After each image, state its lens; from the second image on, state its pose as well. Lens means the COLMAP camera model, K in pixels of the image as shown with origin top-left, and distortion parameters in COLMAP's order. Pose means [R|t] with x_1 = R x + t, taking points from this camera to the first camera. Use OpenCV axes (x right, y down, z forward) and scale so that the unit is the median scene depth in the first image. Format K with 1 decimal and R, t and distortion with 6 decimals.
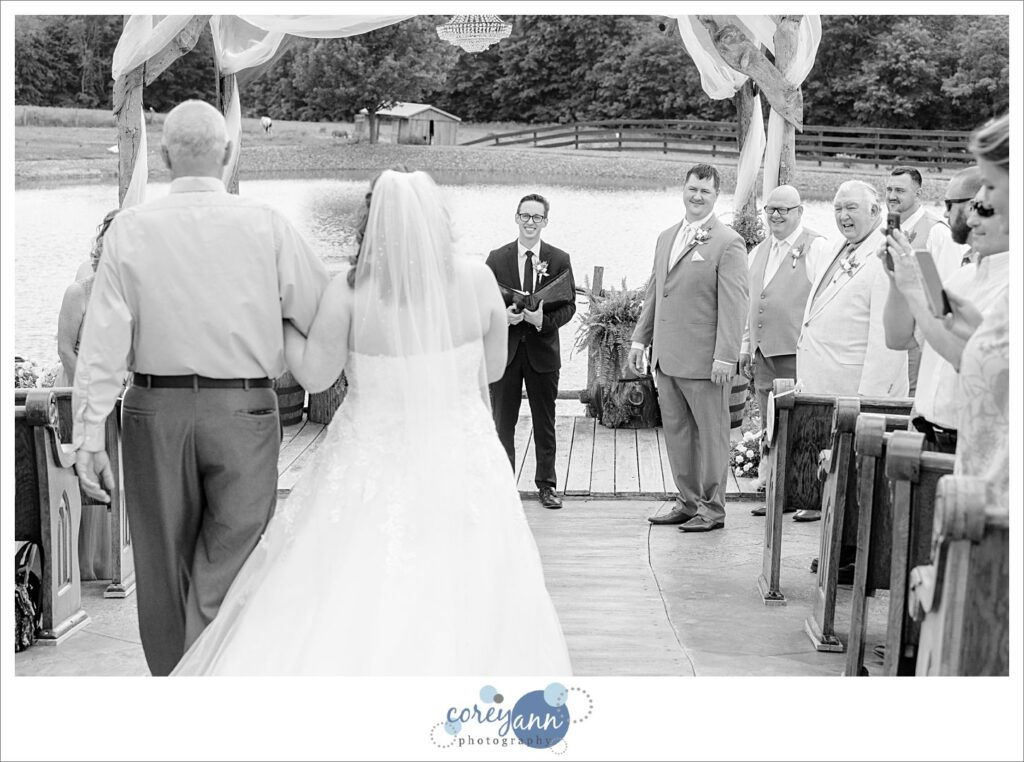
lens RADIAL K [[2586.3, 0, 512.7], [0, 2586.3, 425.7], [0, 0, 1]] dist [-0.023616, -0.459173]
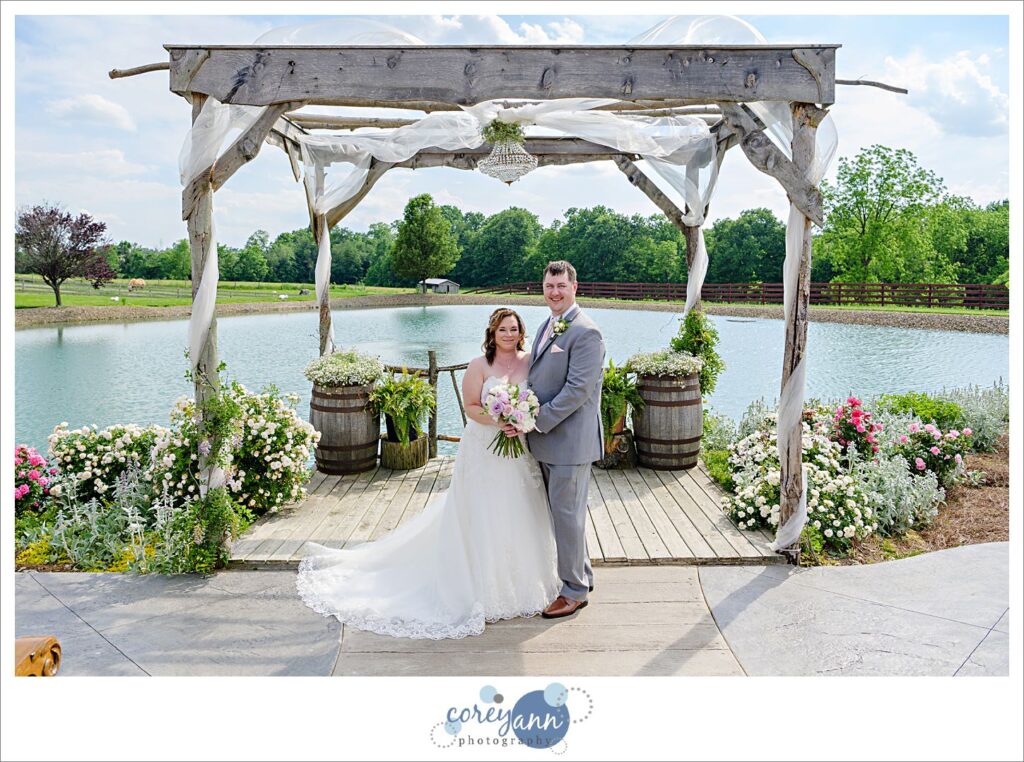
lens RADIAL K [[838.8, 0, 508.8], [0, 838.8, 361.0], [0, 0, 1]] dist [-0.058311, 0.006302]
pose [[0.998825, -0.016179, 0.045679, -0.012262], [0.017932, 0.999108, -0.038234, -0.015695], [-0.045020, 0.039008, 0.998224, 0.220572]]
